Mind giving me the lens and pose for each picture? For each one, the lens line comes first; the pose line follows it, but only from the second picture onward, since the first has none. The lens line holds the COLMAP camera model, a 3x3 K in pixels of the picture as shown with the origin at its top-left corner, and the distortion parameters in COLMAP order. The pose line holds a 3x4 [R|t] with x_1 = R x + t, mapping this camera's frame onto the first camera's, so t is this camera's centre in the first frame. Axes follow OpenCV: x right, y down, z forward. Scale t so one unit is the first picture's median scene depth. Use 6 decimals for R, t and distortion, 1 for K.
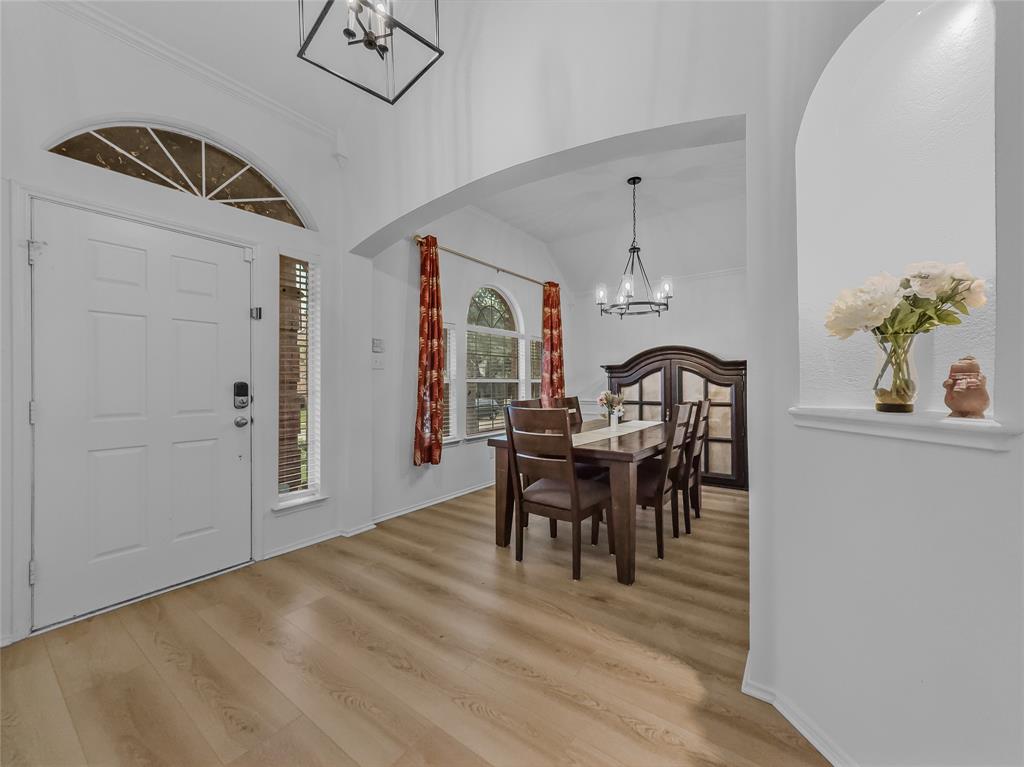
lens RADIAL K [[407.8, 0, 512.0], [0, 407.8, 383.5], [0, 0, 1]] dist [0.000917, -0.000126]
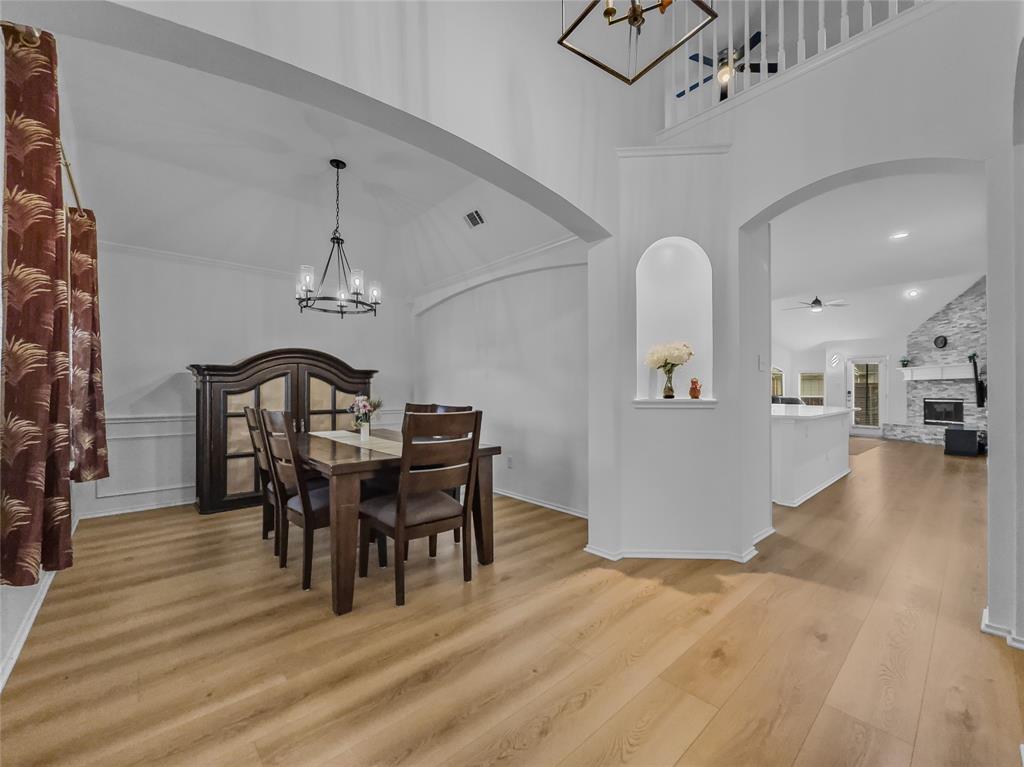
lens RADIAL K [[420.4, 0, 523.1], [0, 420.4, 393.4], [0, 0, 1]] dist [0.000183, -0.000046]
pose [[0.188235, 0.005394, 0.982109, -0.561794], [0.001757, 0.999981, -0.005829, 0.016252], [-0.982122, 0.002823, 0.188222, 0.449742]]
